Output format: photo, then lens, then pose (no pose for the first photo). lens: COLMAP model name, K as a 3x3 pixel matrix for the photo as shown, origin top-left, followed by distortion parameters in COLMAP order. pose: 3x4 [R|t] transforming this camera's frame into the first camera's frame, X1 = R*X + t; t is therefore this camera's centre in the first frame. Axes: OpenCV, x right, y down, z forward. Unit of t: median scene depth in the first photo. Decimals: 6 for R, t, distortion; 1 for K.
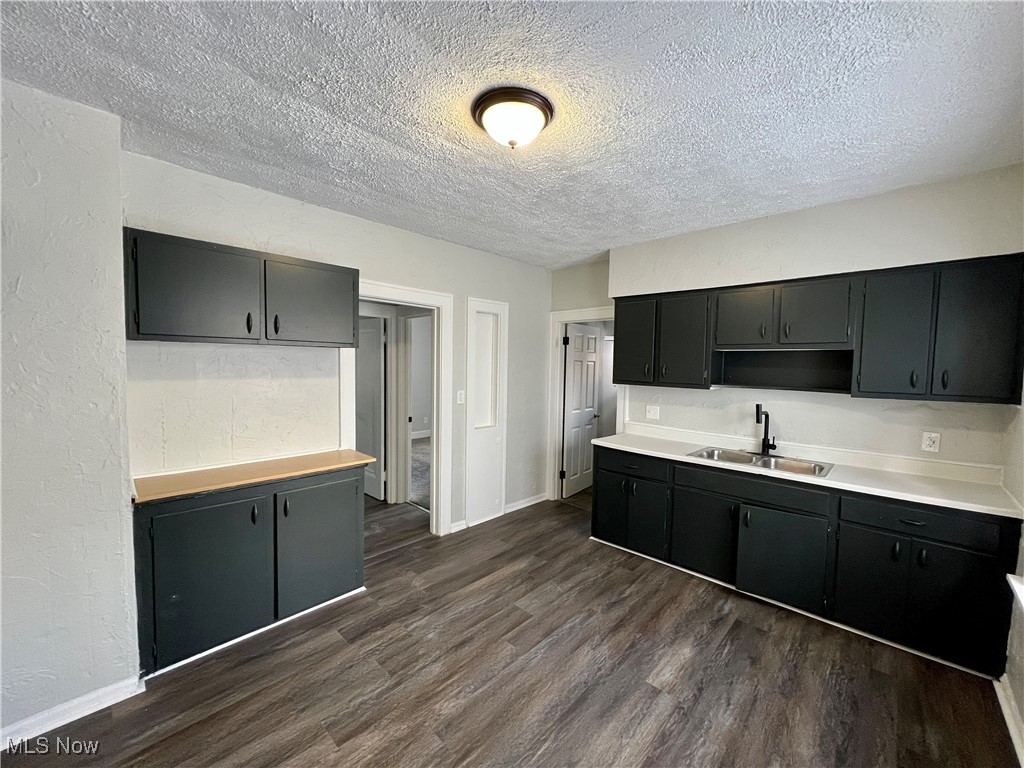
lens RADIAL K [[408.0, 0, 511.9], [0, 408.0, 385.6], [0, 0, 1]] dist [-0.003447, -0.000043]
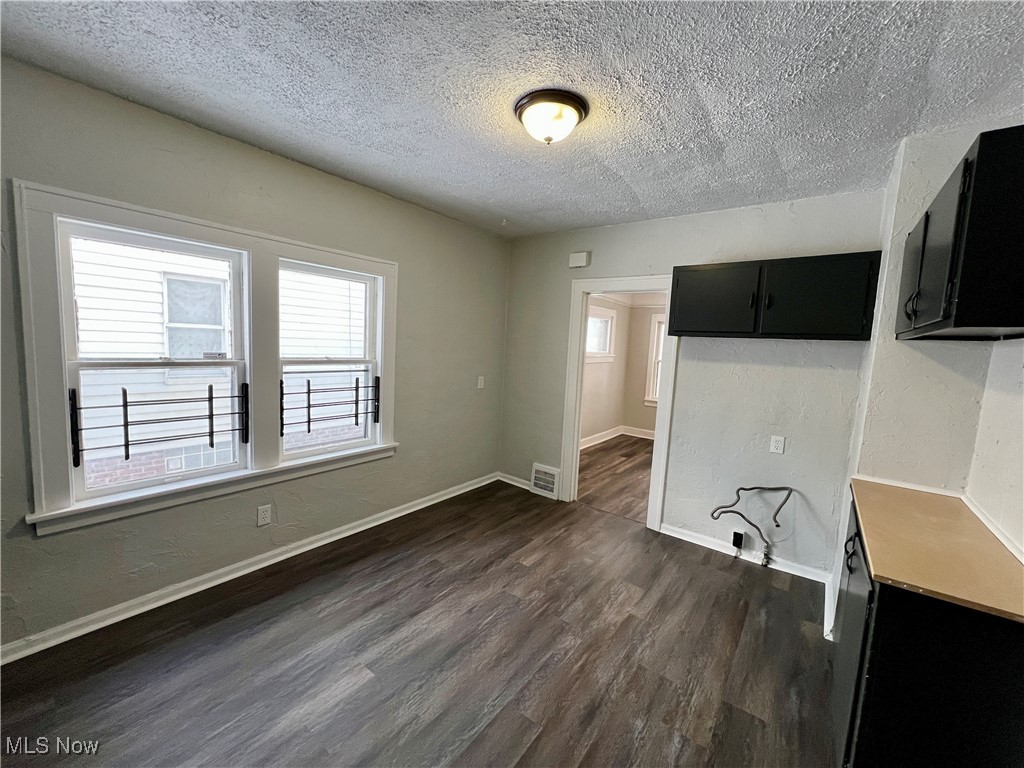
lens RADIAL K [[408.0, 0, 511.9], [0, 408.0, 385.6], [0, 0, 1]] dist [-0.003447, -0.000043]
pose [[-0.991979, -0.052009, -0.115207, 0.165022], [-0.070557, 0.984053, 0.163286, -0.094653], [0.104878, 0.170105, -0.979829, 1.869953]]
